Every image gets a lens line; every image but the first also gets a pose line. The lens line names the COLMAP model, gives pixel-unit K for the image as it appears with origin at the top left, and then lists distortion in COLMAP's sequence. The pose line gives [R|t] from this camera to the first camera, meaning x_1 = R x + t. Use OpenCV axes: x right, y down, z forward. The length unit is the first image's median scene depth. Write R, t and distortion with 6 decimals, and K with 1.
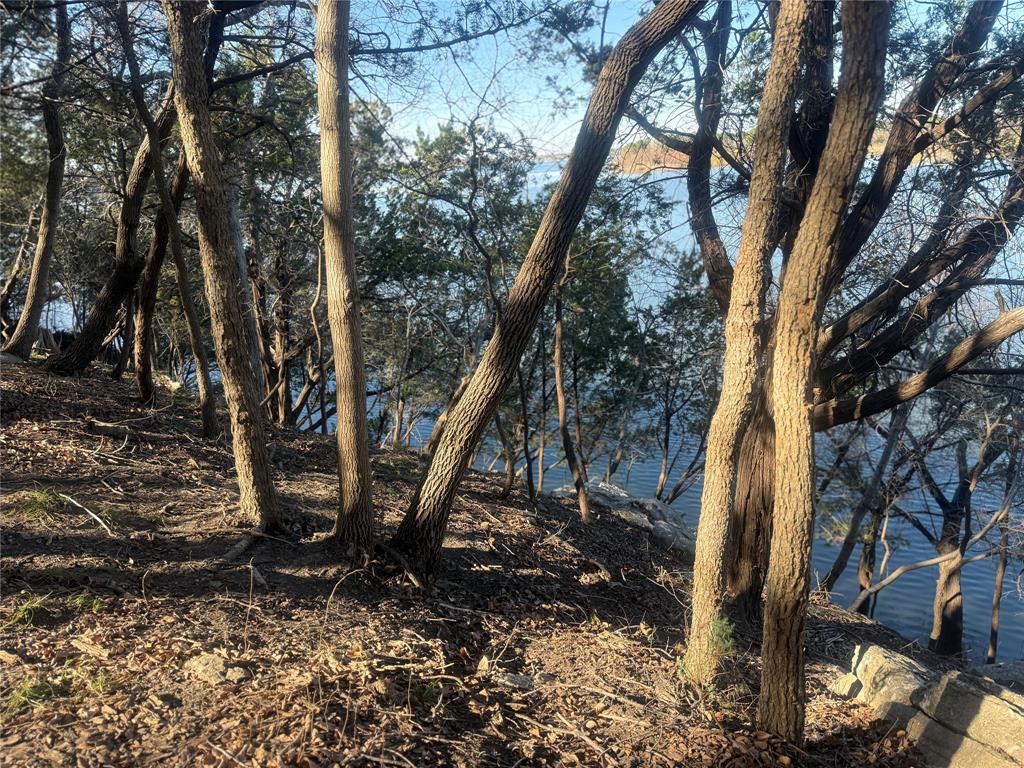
lens RADIAL K [[699.9, 0, 515.5], [0, 699.9, 381.6], [0, 0, 1]] dist [0.063487, -0.088190]
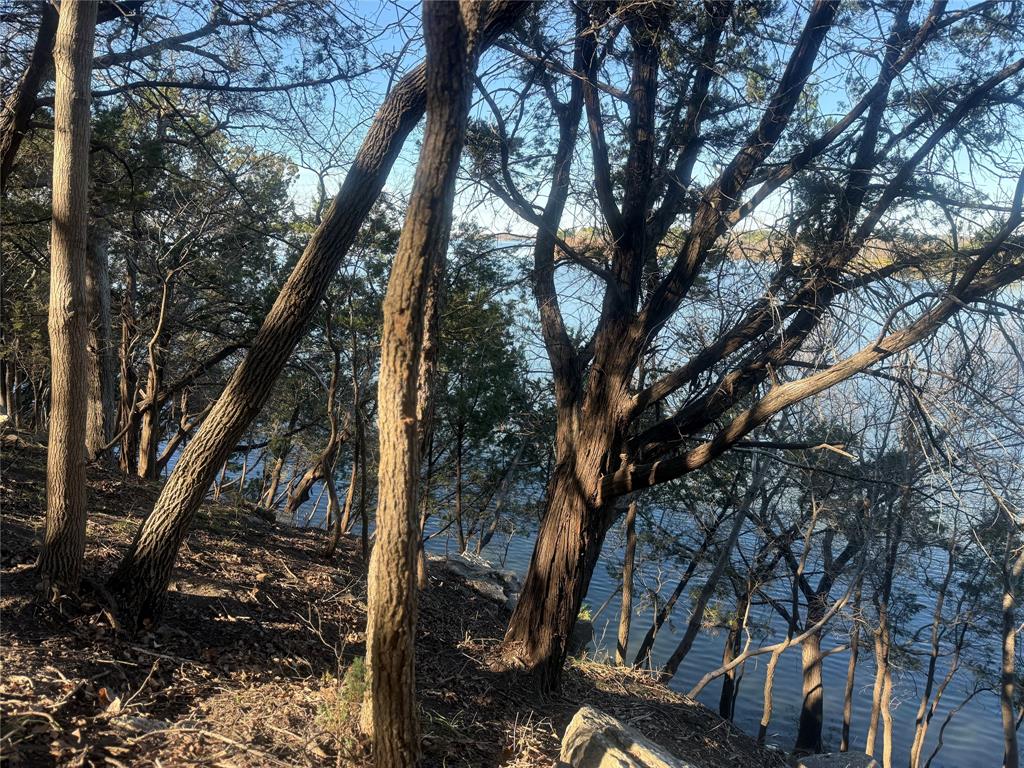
lens RADIAL K [[698.8, 0, 514.7], [0, 698.8, 384.5], [0, 0, 1]] dist [0.099629, -0.152347]
pose [[0.992401, 0.075658, 0.097035, 0.151743], [-0.065196, 0.992142, -0.106791, 0.025856], [-0.104352, 0.099653, 0.989535, 0.007708]]
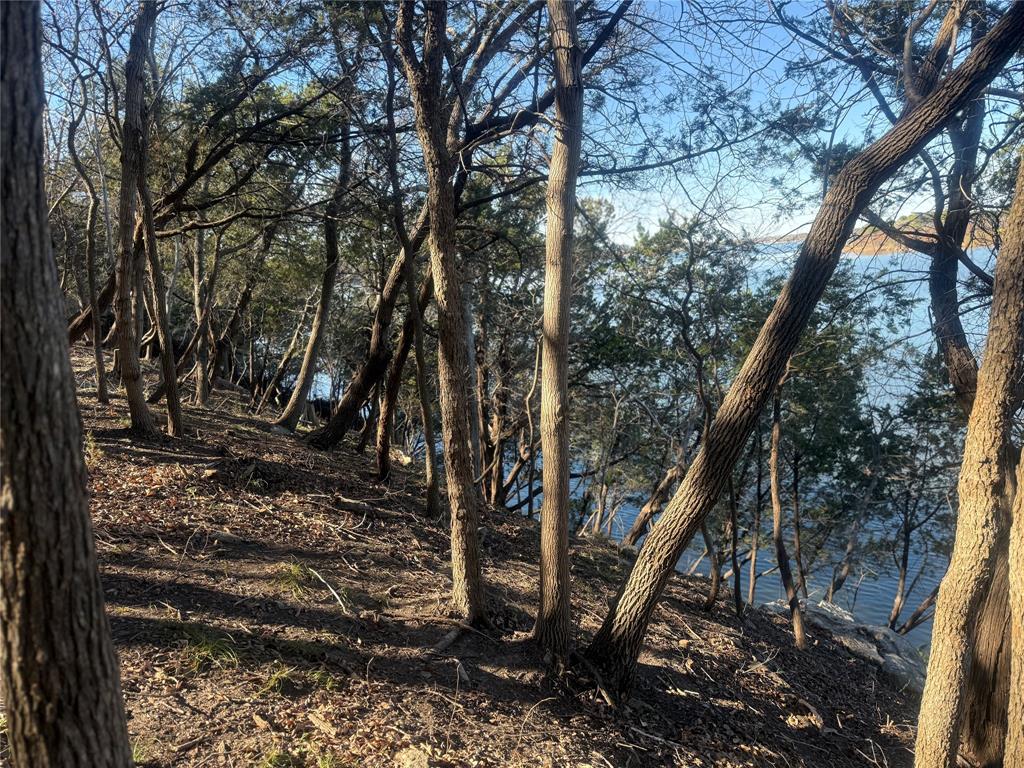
lens RADIAL K [[698.8, 0, 514.7], [0, 698.8, 384.5], [0, 0, 1]] dist [0.099629, -0.152347]
pose [[0.954681, 0.040240, -0.294898, 0.005975], [-0.071528, 0.992800, -0.096088, -0.031226], [0.288908, 0.112826, 0.950685, -0.026127]]
